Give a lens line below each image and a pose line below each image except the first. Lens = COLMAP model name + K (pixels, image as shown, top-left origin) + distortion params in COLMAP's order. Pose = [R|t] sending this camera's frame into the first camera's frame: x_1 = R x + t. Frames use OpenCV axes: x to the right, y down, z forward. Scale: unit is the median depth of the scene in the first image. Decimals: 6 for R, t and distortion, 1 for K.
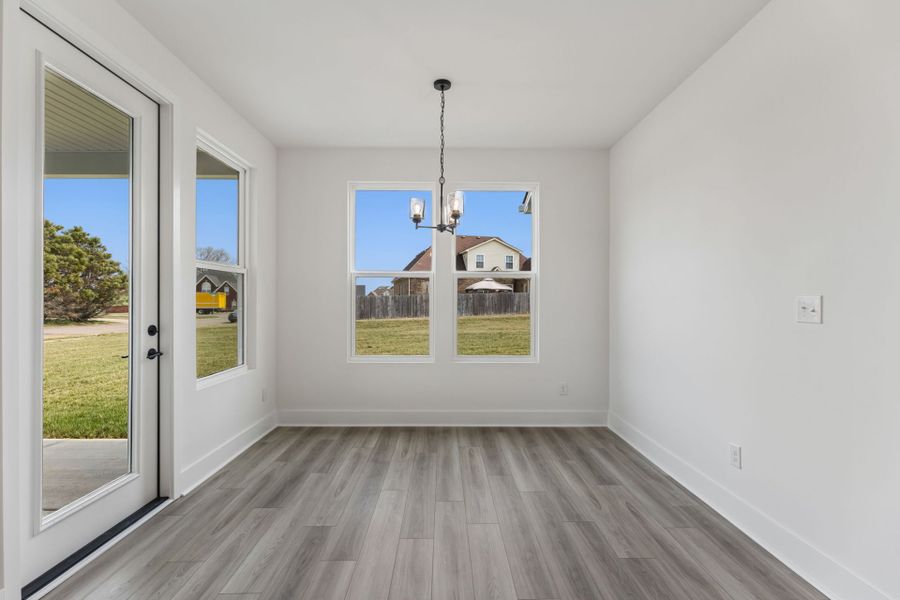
lens RADIAL K [[416.5, 0, 448.8], [0, 416.5, 301.8], [0, 0, 1]] dist [0.011028, -0.000325]
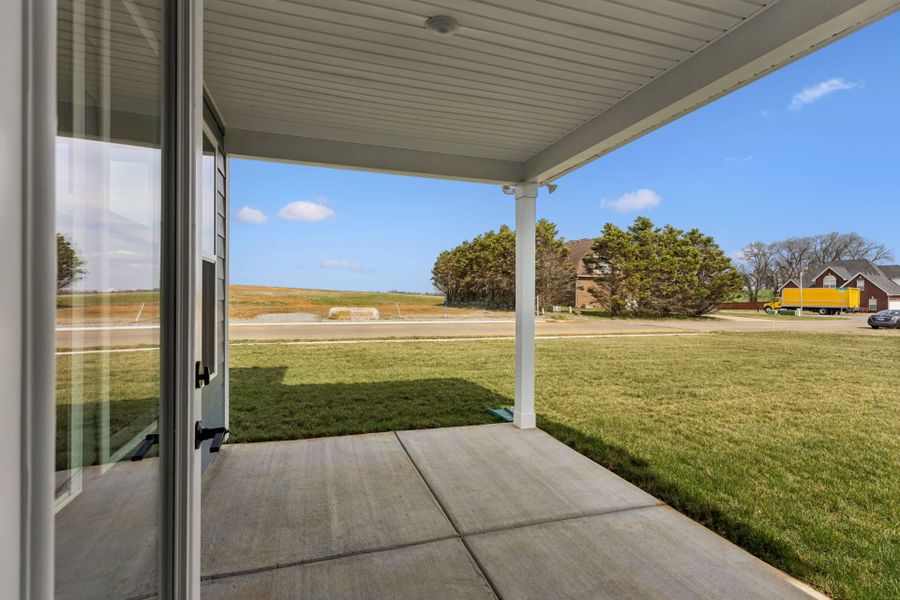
lens RADIAL K [[416.5, 0, 448.8], [0, 416.5, 304.0], [0, 0, 1]] dist [0.011028, -0.000325]
pose [[0.310187, 0.017462, -0.950515, -0.057657], [-0.005217, 0.999848, 0.016666, -0.001260], [0.950661, -0.000211, 0.310231, 0.070438]]
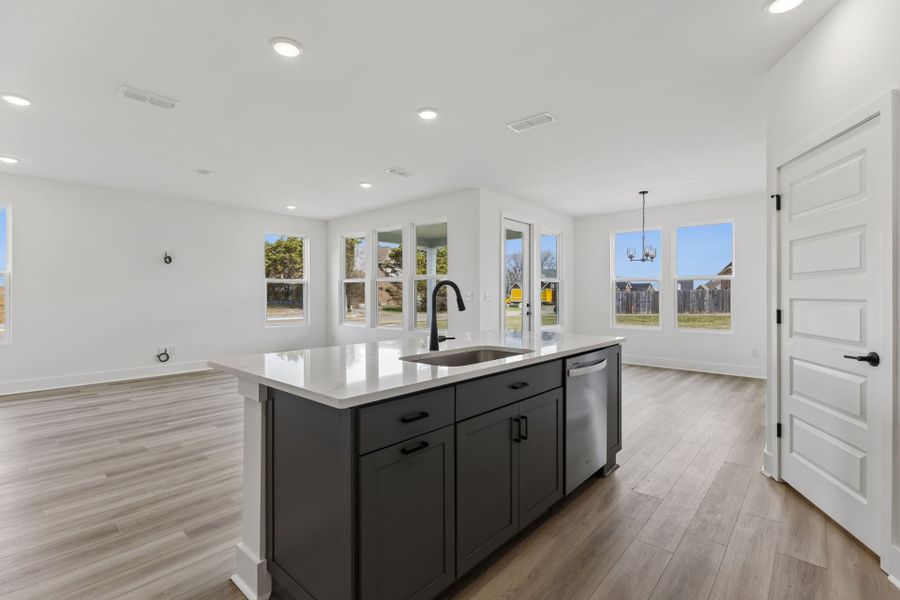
lens RADIAL K [[416.5, 0, 451.8], [0, 416.5, 295.7], [0, 0, 1]] dist [0.011028, -0.000325]
pose [[0.748261, -0.002867, -0.663398, 0.051364], [0.001297, 0.999995, -0.002859, 0.000692], [0.663403, 0.001279, 0.748261, -0.095834]]
